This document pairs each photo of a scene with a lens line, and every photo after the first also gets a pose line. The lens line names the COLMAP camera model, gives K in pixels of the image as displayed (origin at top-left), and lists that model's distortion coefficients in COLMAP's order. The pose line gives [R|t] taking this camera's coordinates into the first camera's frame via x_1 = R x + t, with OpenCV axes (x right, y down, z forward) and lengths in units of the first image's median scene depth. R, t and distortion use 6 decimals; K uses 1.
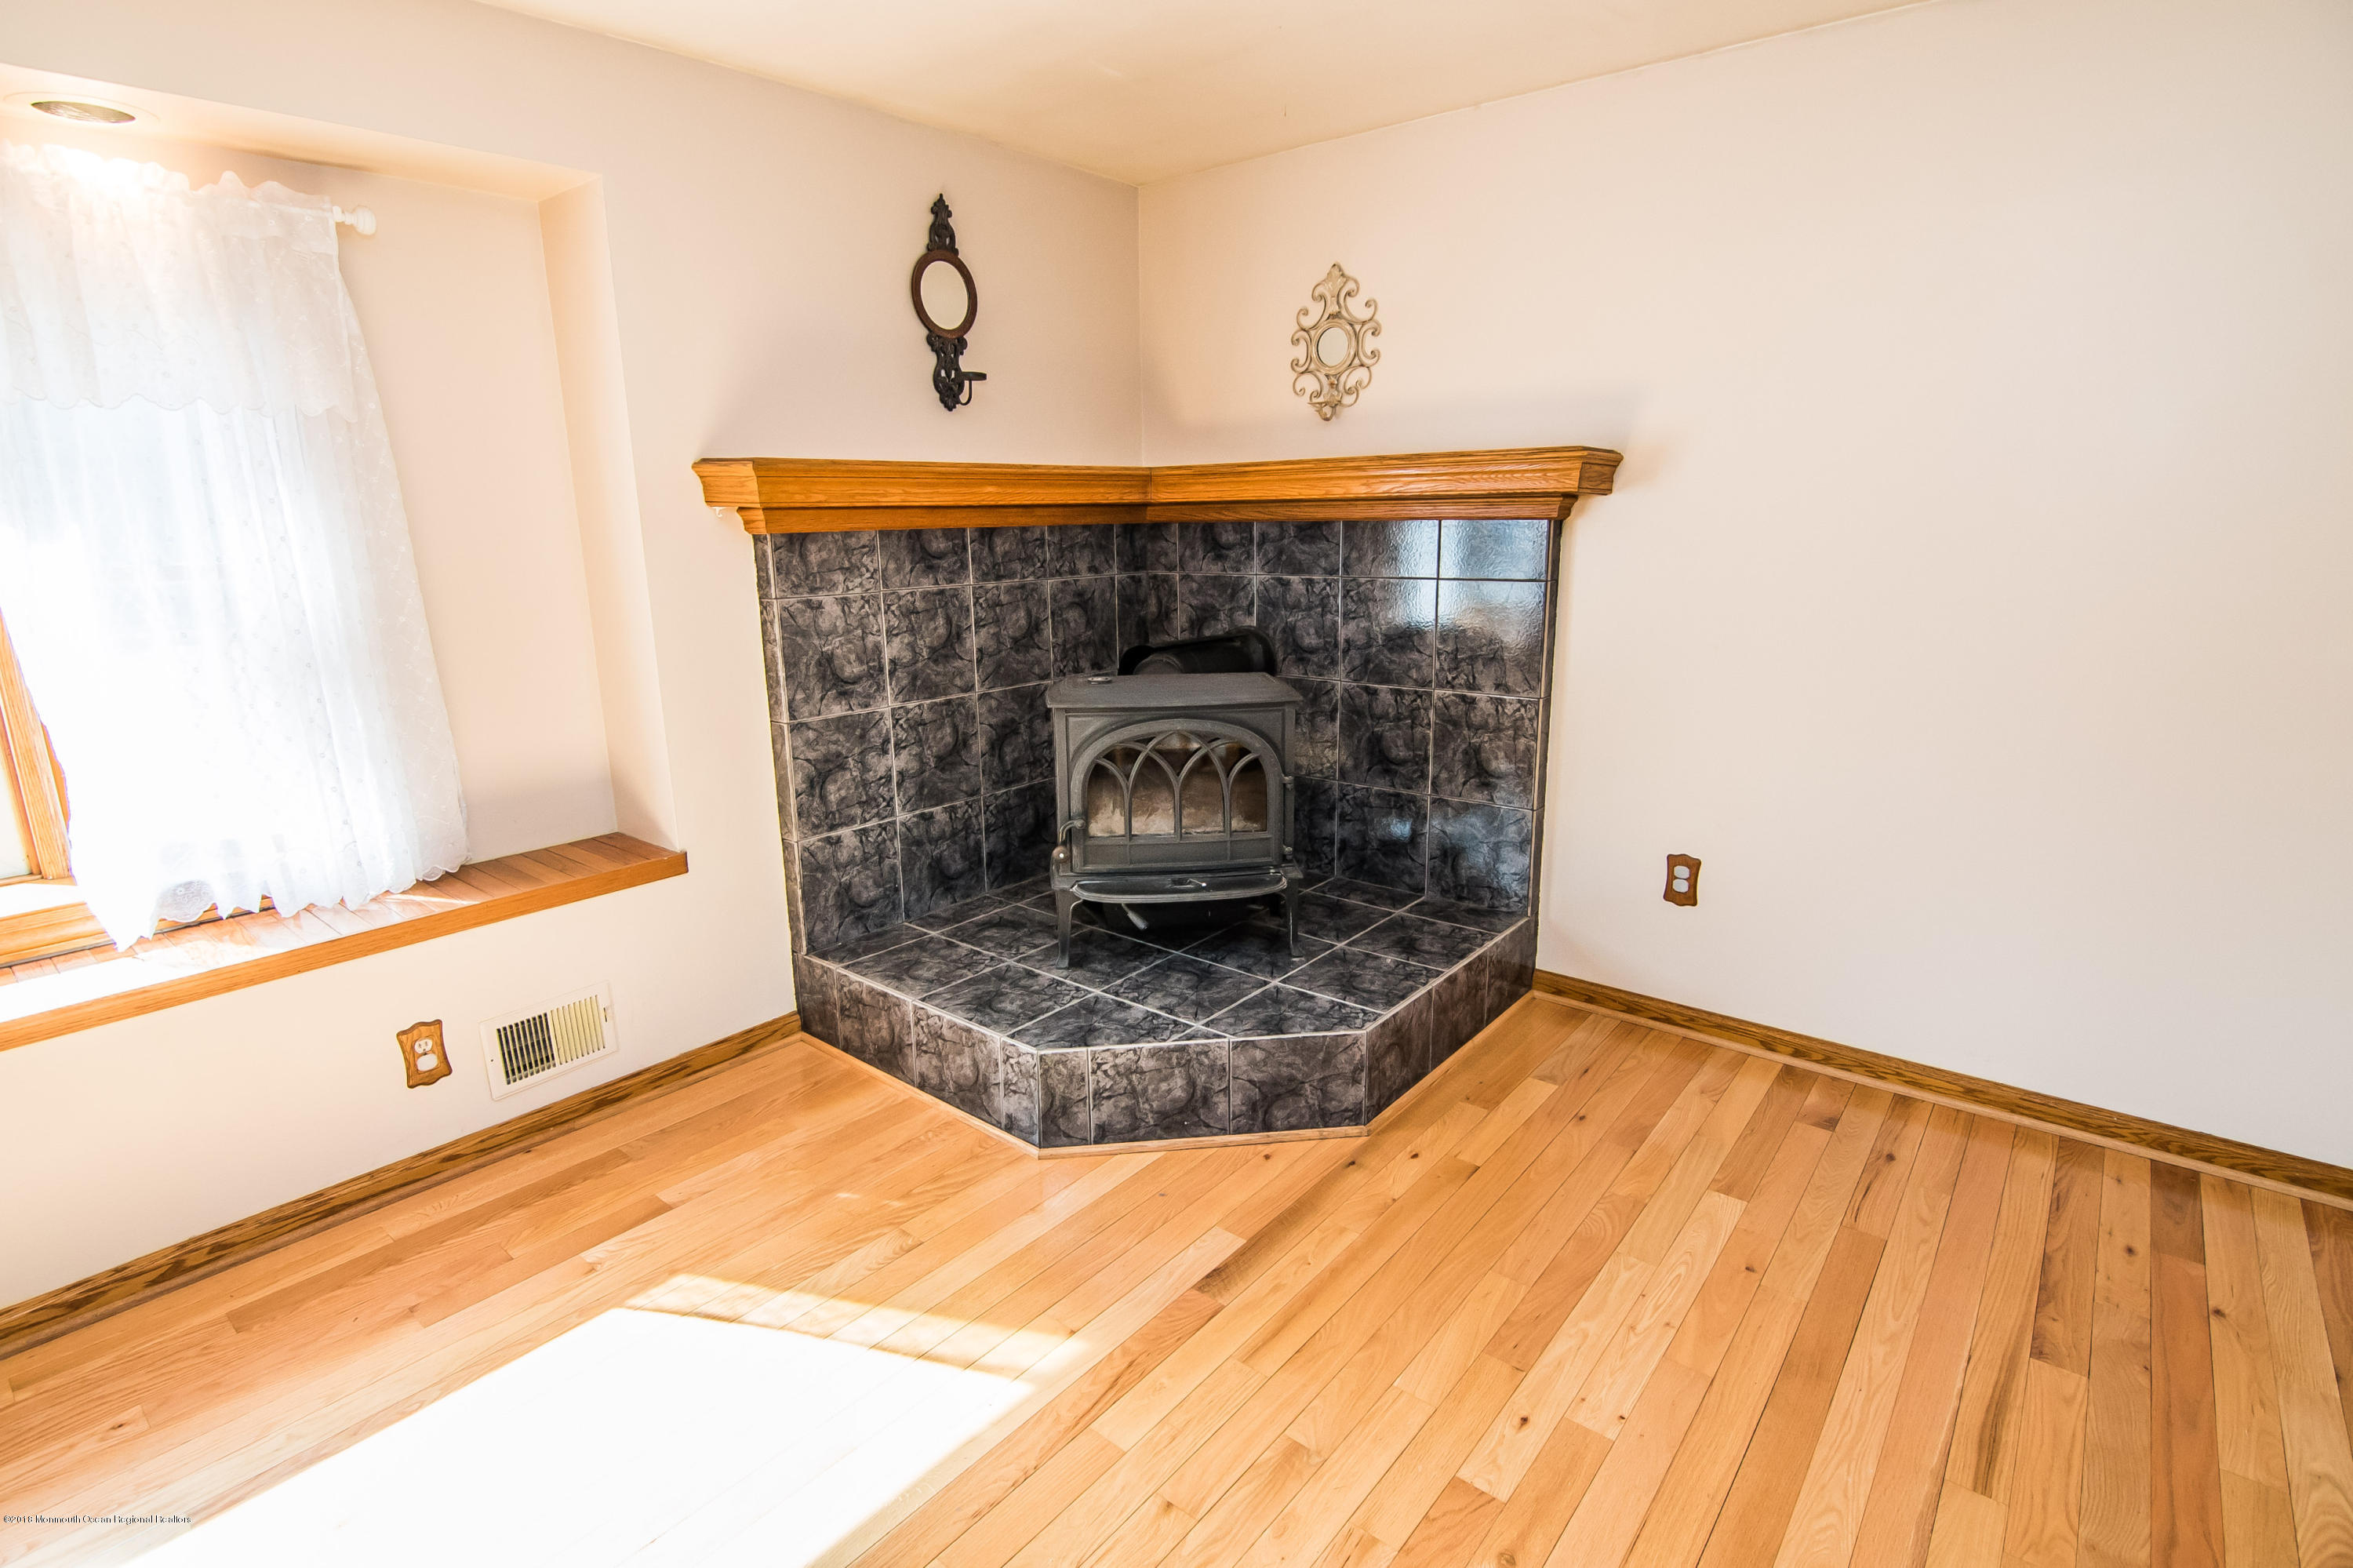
lens RADIAL K [[1163.7, 0, 1171.6], [0, 1163.7, 787.2], [0, 0, 1]] dist [-0.015948, -0.001227]
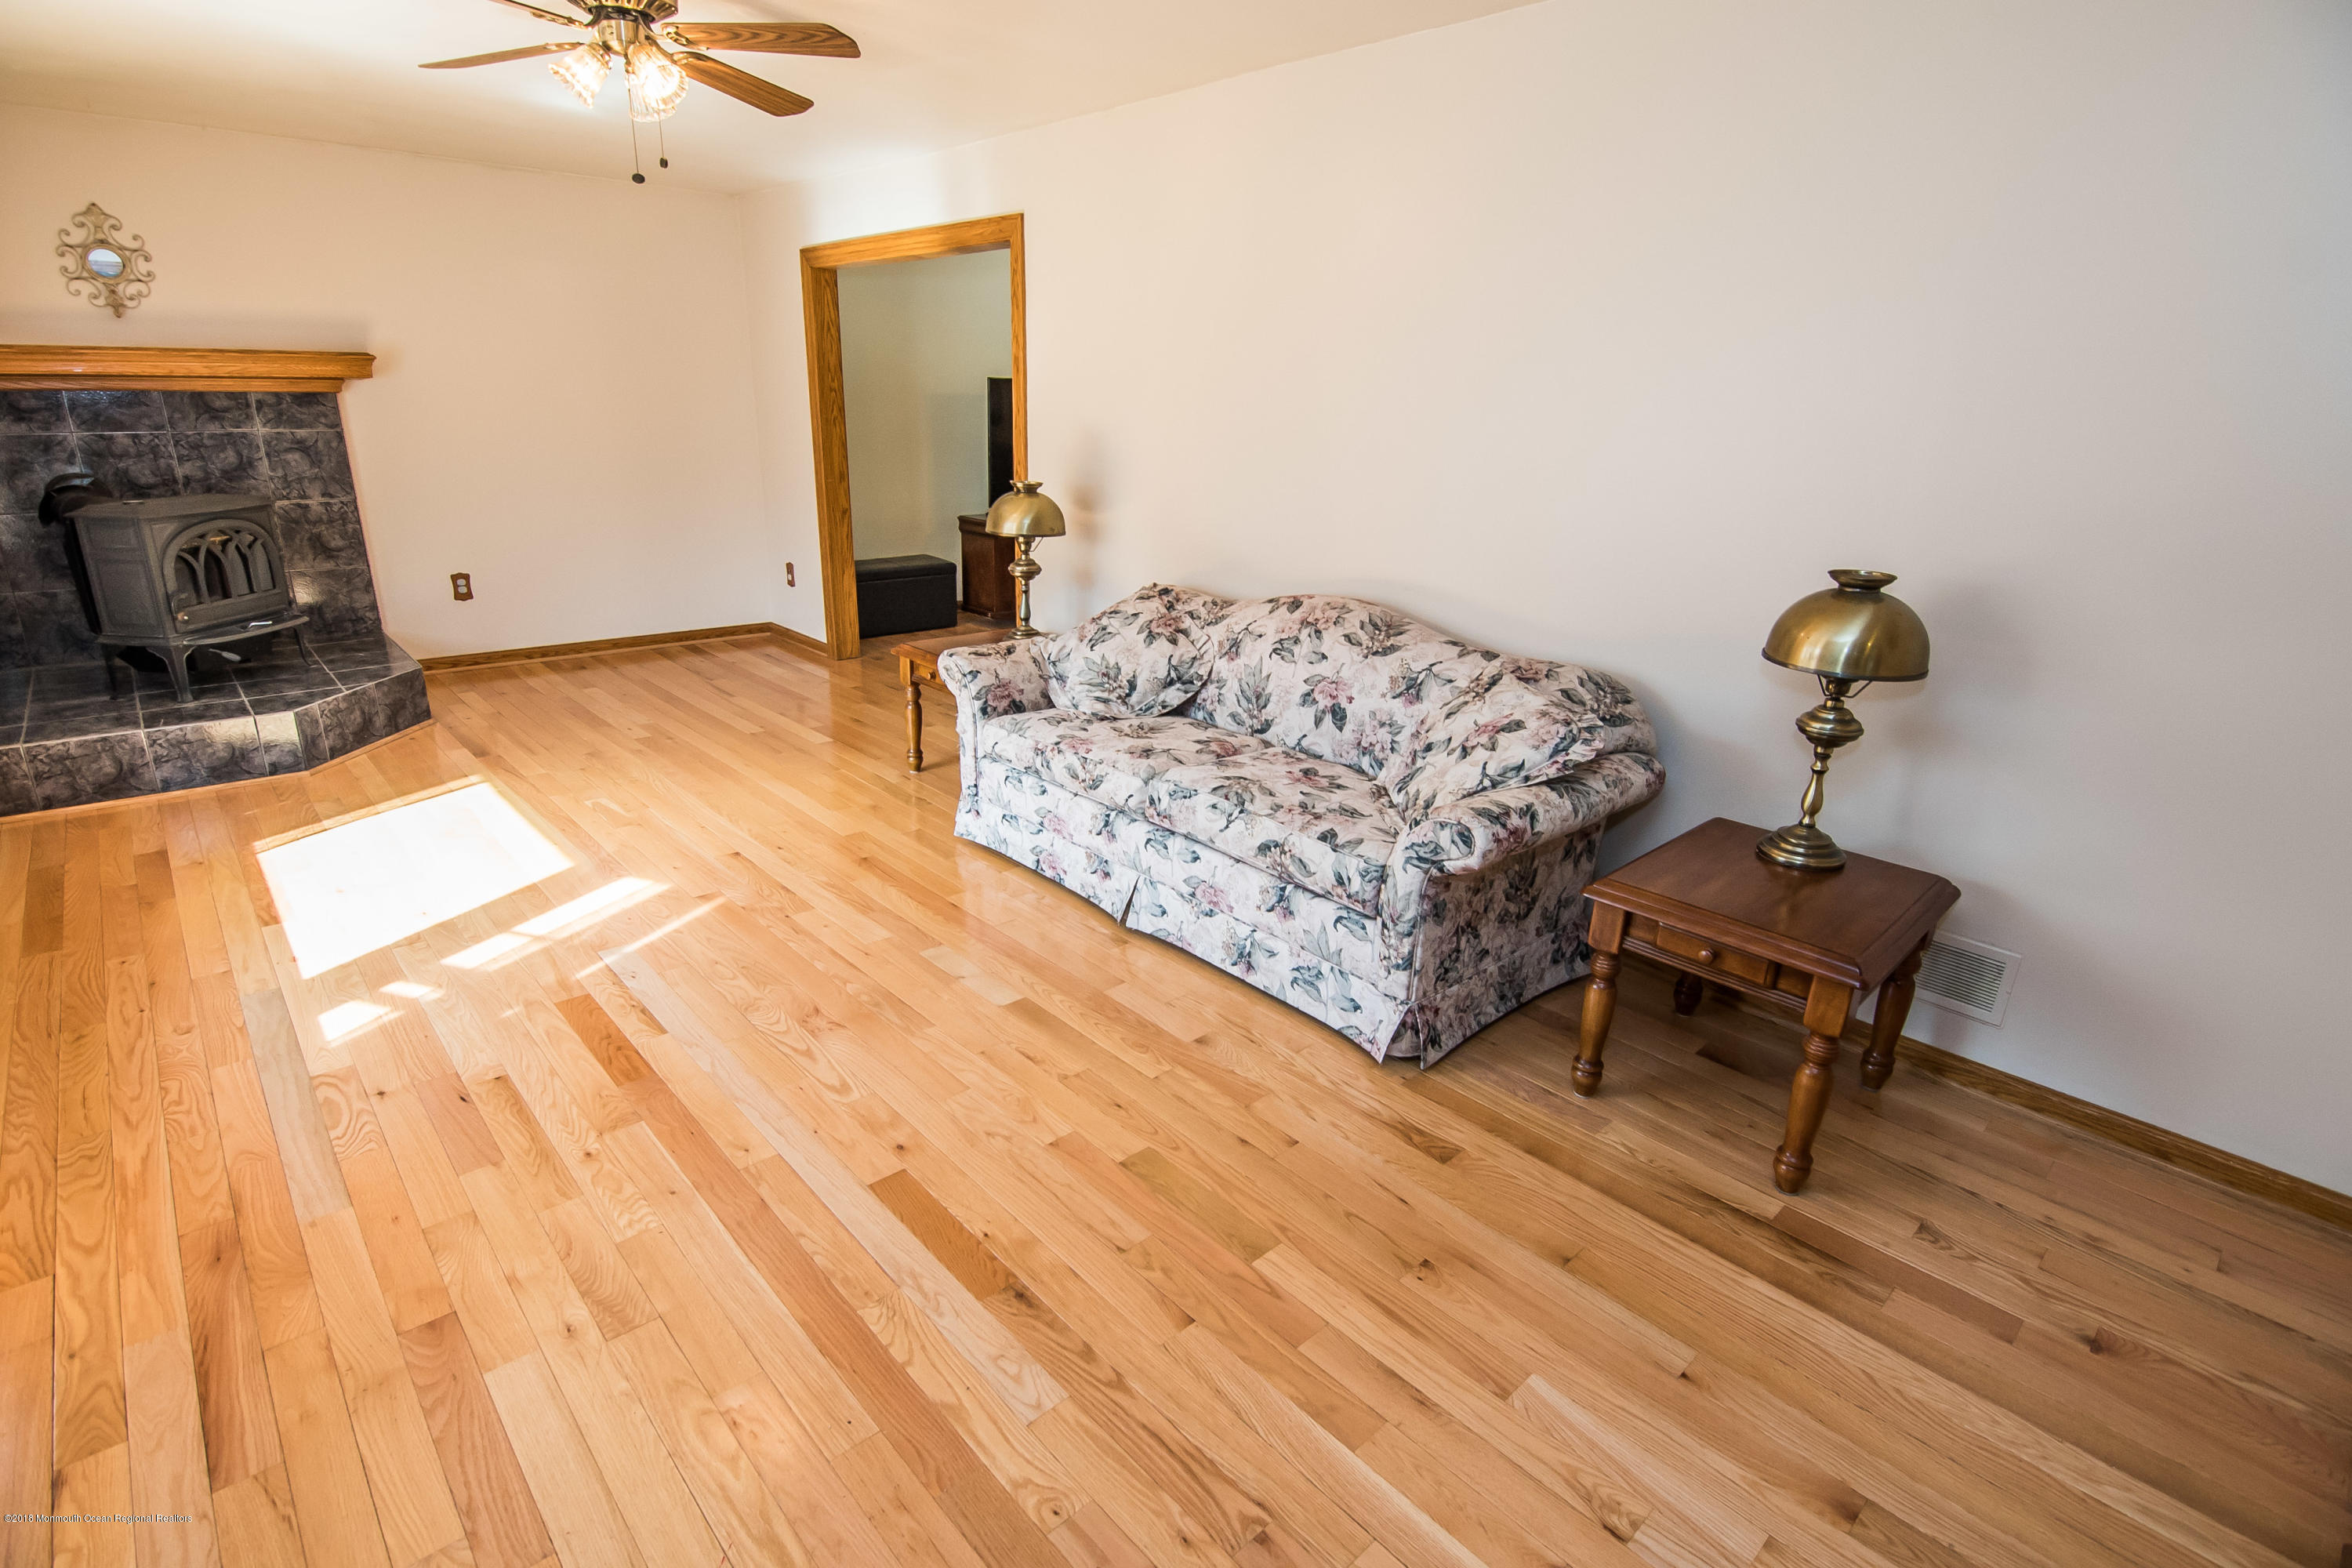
lens RADIAL K [[1163.2, 0, 1180.8], [0, 1163.2, 796.4], [0, 0, 1]] dist [-0.015948, -0.001227]
pose [[0.151519, -0.311015, 0.938249, -1.273459], [0.200053, 0.939214, 0.279028, 0.110121], [-0.967998, 0.145421, 0.204529, -0.488855]]
